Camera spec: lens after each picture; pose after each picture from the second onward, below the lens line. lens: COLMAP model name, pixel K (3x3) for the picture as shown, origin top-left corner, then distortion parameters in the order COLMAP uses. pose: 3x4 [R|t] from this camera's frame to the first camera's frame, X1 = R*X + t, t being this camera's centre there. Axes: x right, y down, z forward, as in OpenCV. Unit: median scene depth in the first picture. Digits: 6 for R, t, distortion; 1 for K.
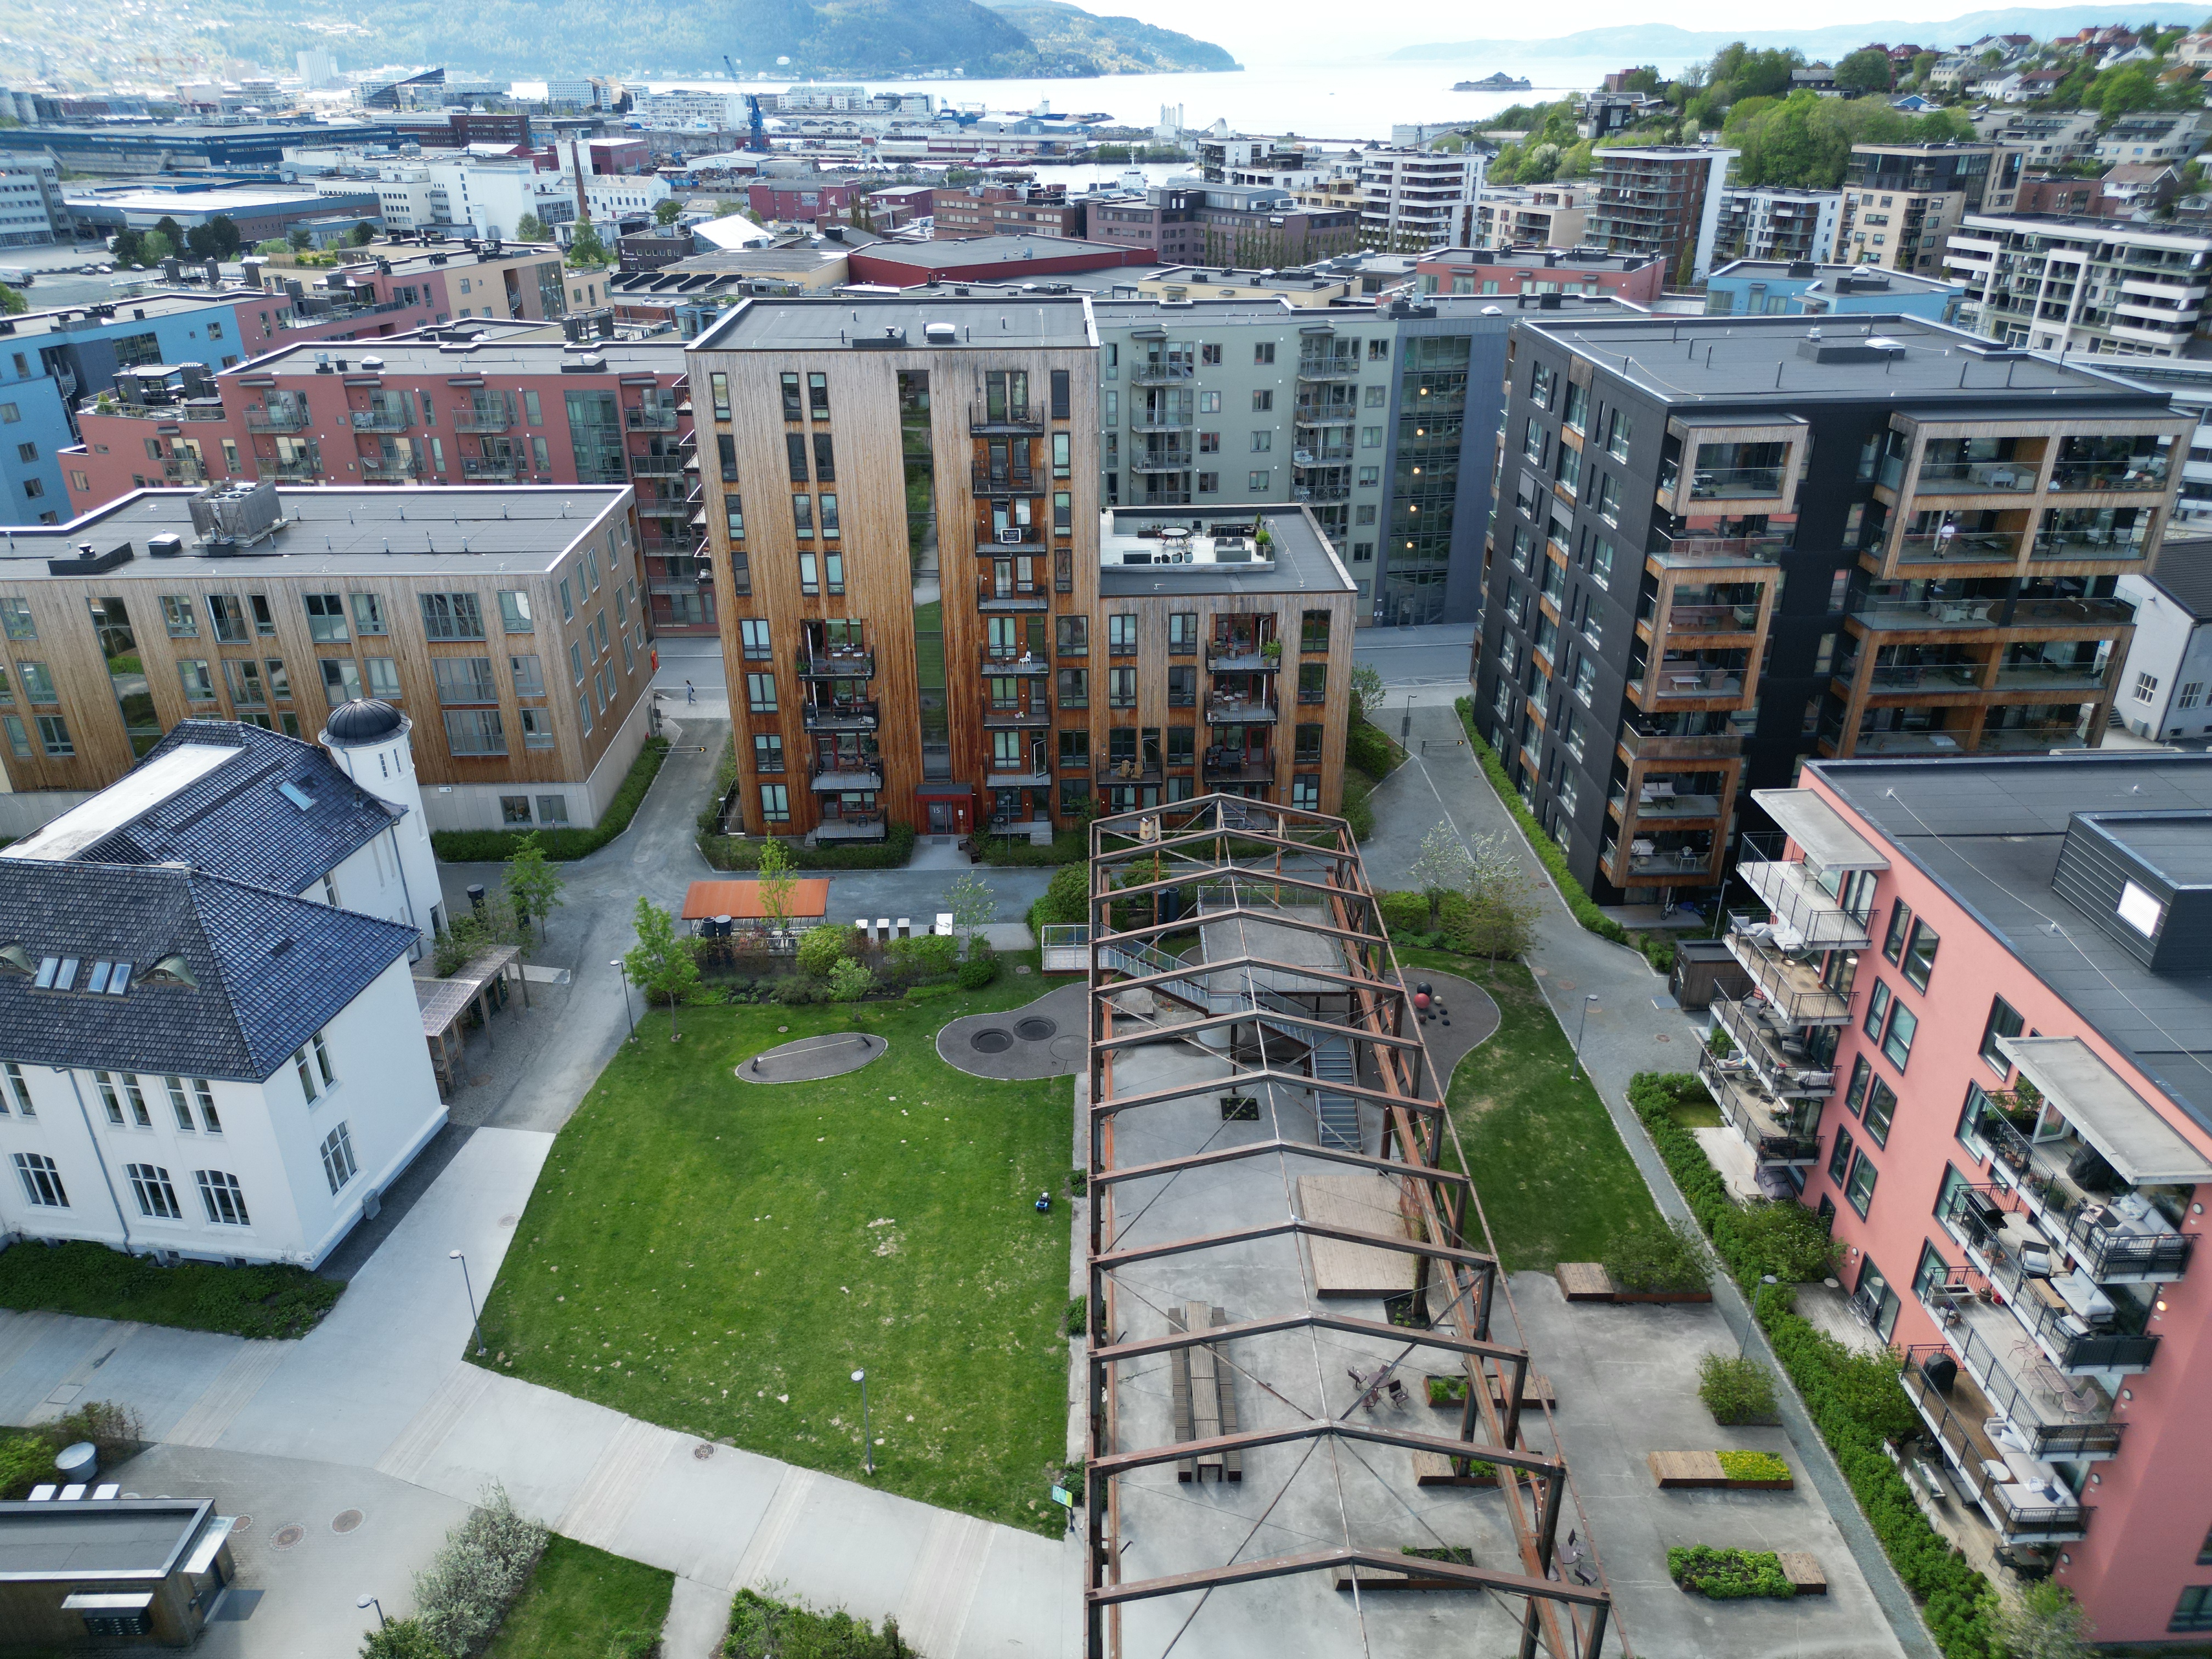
lens RADIAL K [[1531.4, 0, 1105.5], [0, 1531.4, 843.1], [0, 0, 1]] dist [0.054433, -0.048402]
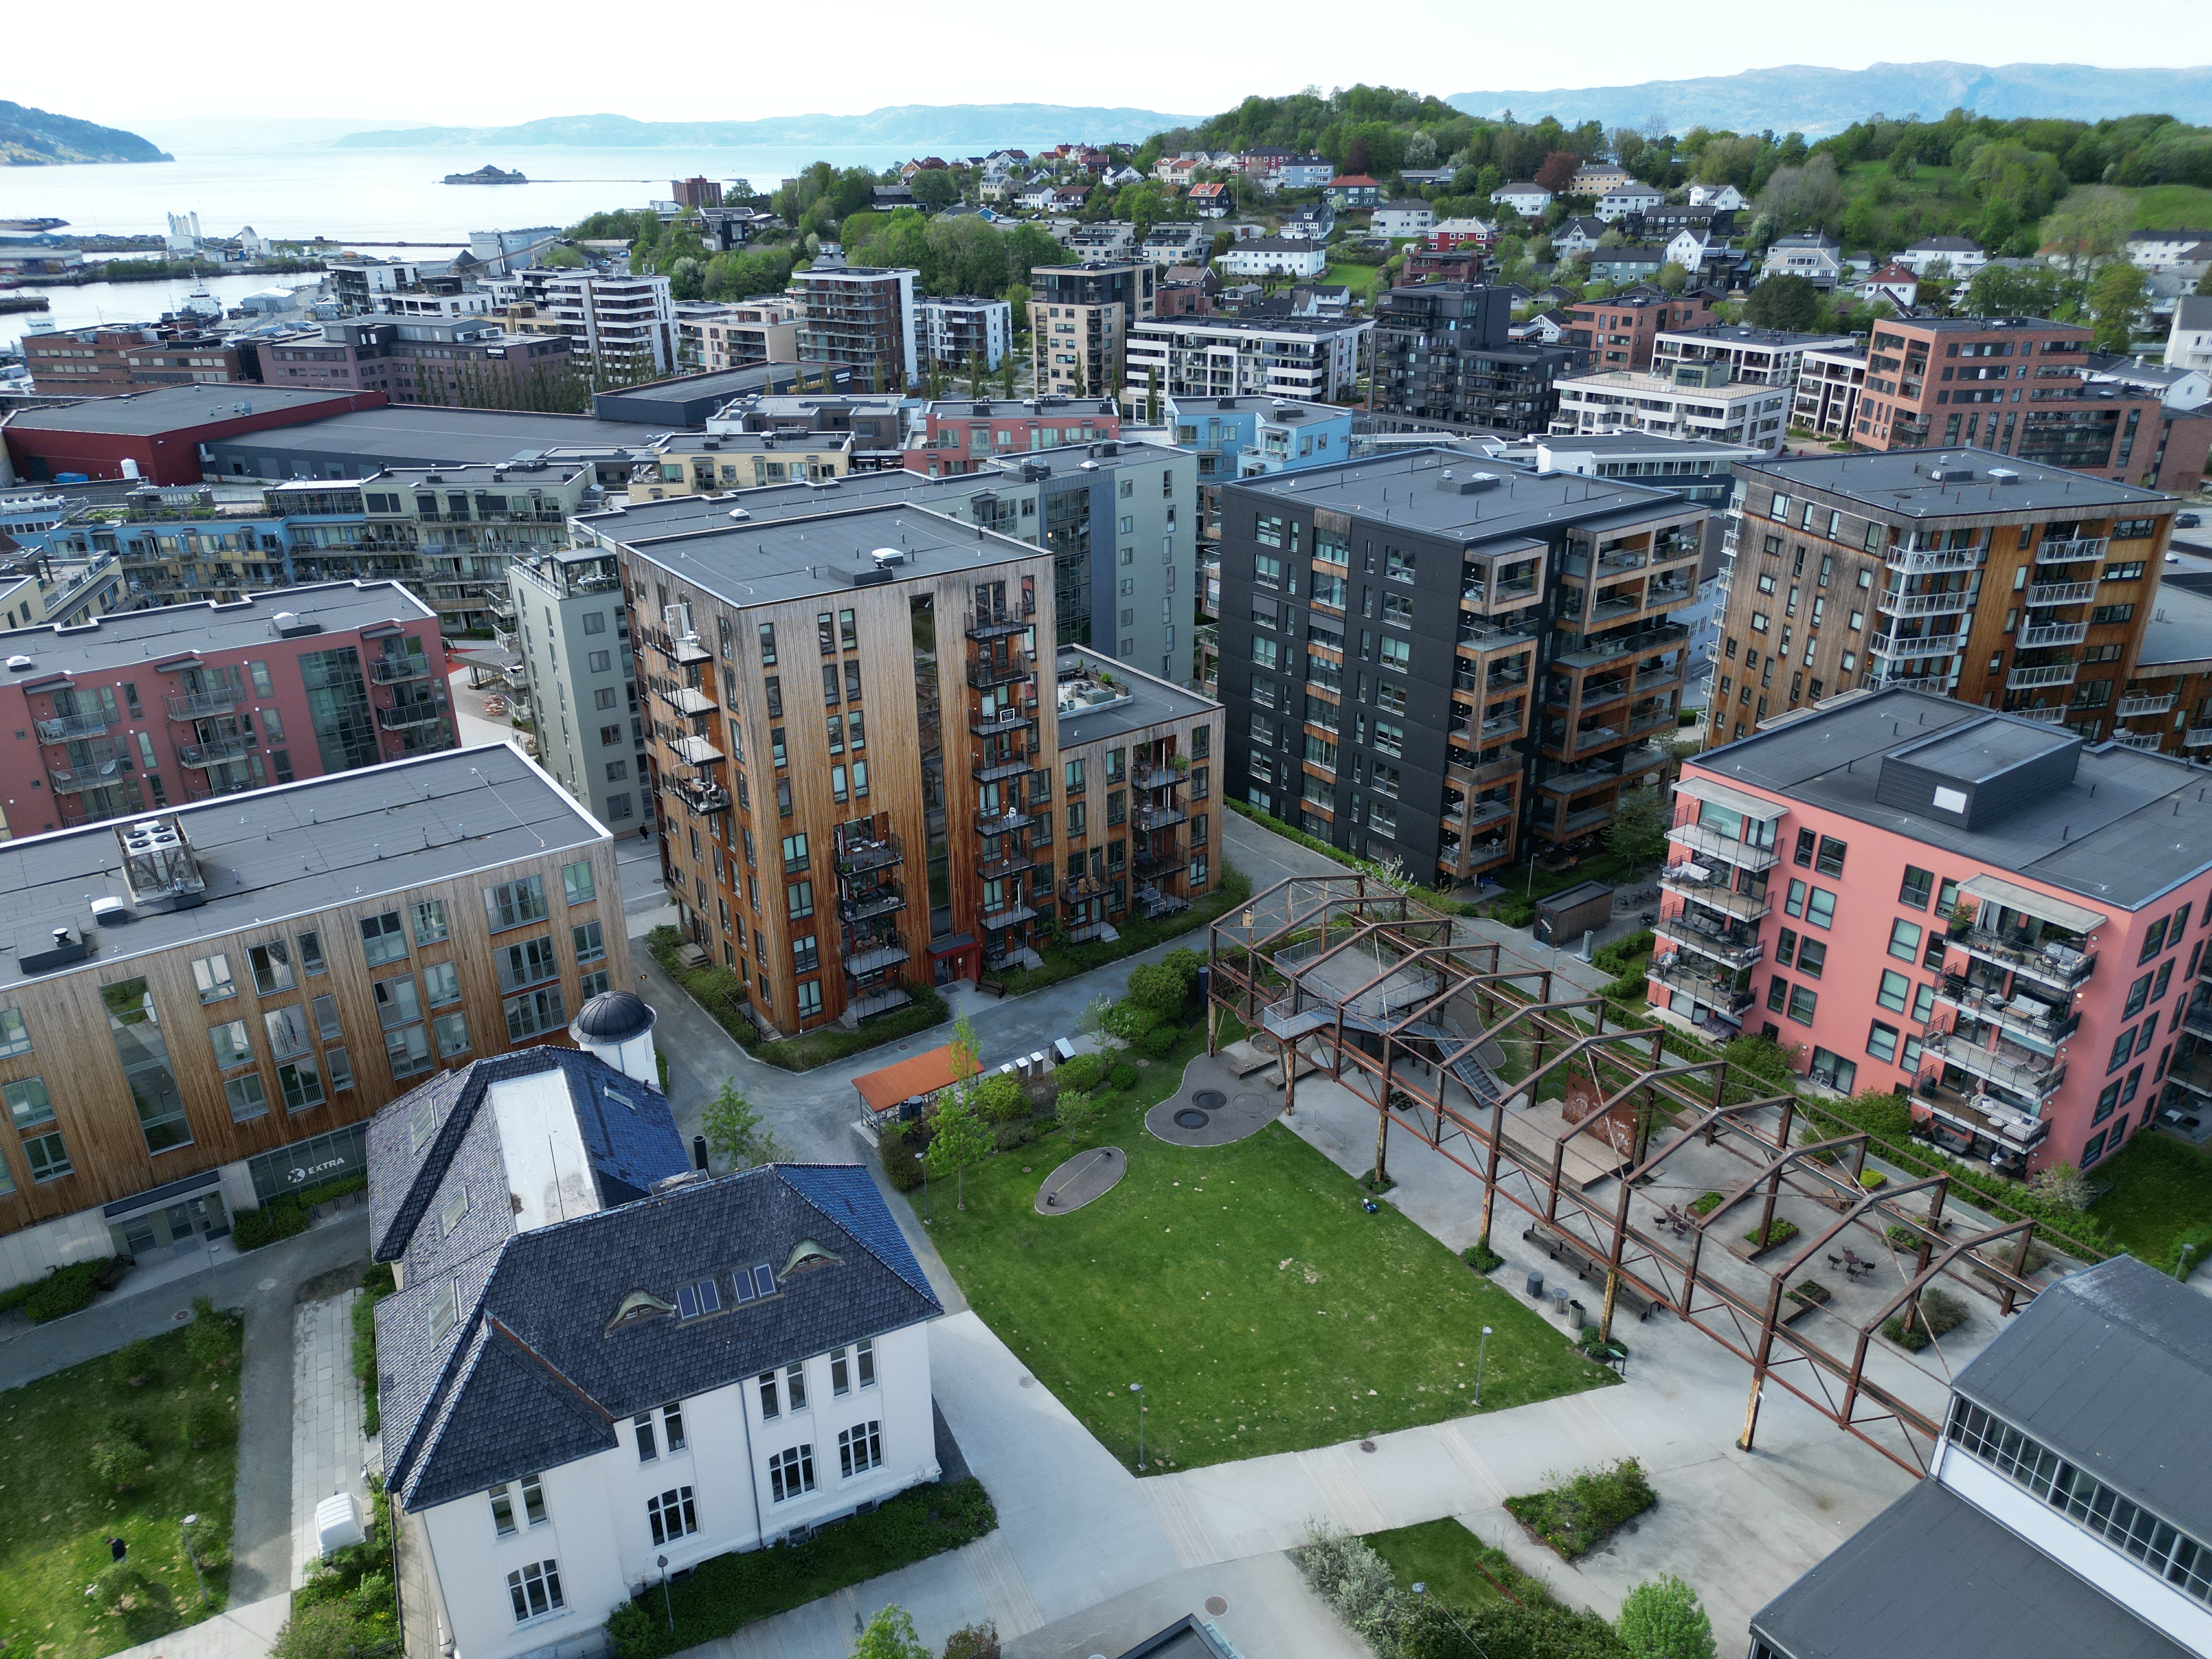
lens RADIAL K [[1540.0, 0, 1094.4], [0, 1540.0, 833.5], [0, 0, 1]] dist [0.077572, -0.078610]
pose [[0.834994, -0.228134, 0.500739, -0.429473], [0.254719, 0.966887, 0.015758, -0.079178], [-0.487753, 0.114390, 0.865455, -0.033804]]
